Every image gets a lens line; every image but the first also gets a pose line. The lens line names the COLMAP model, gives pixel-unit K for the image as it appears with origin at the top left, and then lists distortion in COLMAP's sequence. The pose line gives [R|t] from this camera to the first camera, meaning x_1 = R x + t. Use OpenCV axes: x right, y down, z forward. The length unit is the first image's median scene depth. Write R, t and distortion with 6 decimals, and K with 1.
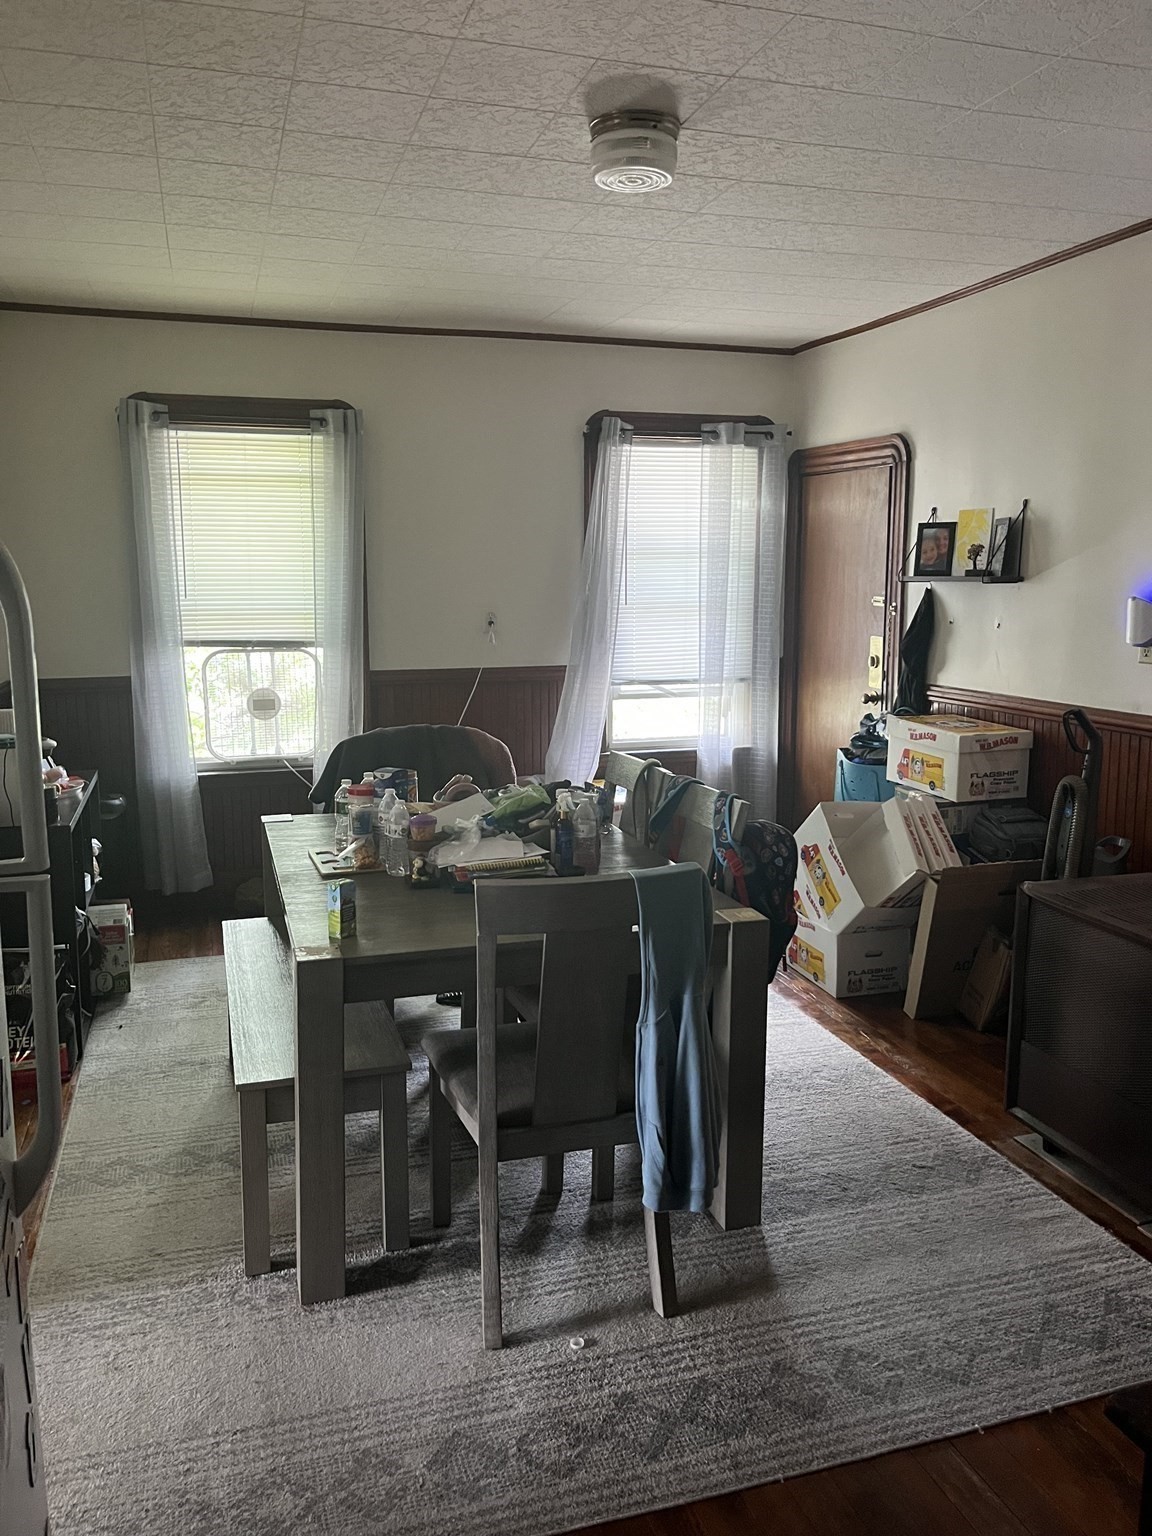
lens RADIAL K [[1163.1, 0, 569.8], [0, 1163.1, 752.4], [0, 0, 1]] dist [0.005935, -0.023920]
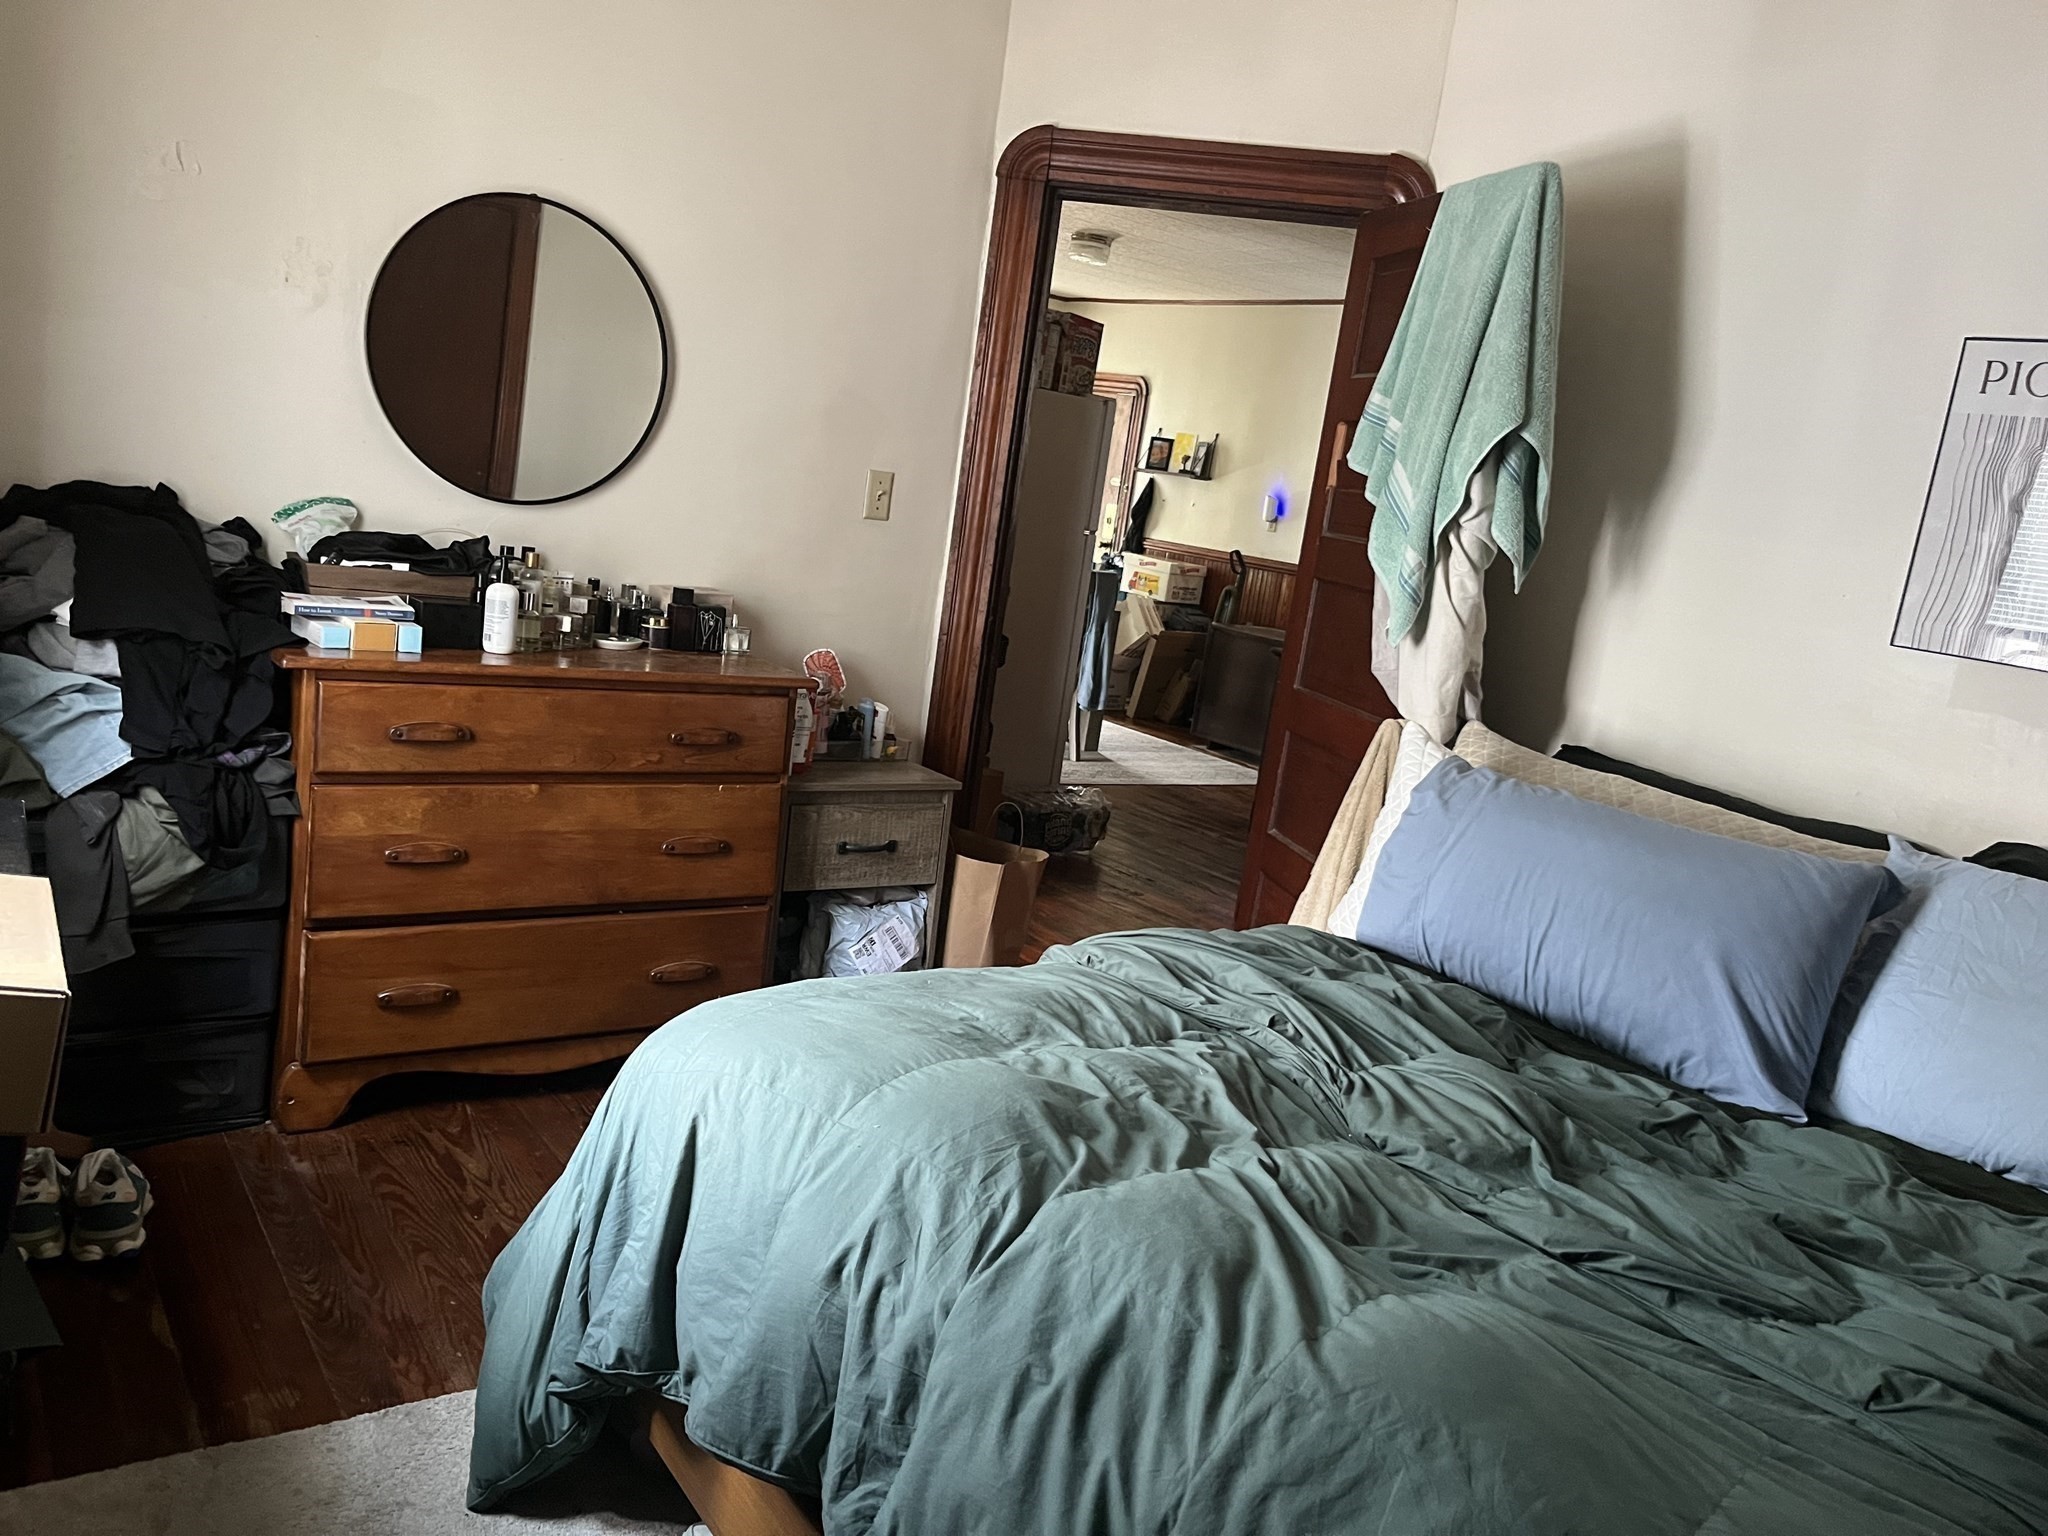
lens RADIAL K [[1550.8, 0, 1019.7], [0, 1550.8, 779.0], [0, 0, 1]] dist [0.005935, -0.023920]
pose [[0.941128, 0.075509, 0.329511, -0.591209], [-0.096605, 0.994160, 0.048099, 0.206361], [-0.323954, -0.077100, 0.942926, -1.094391]]
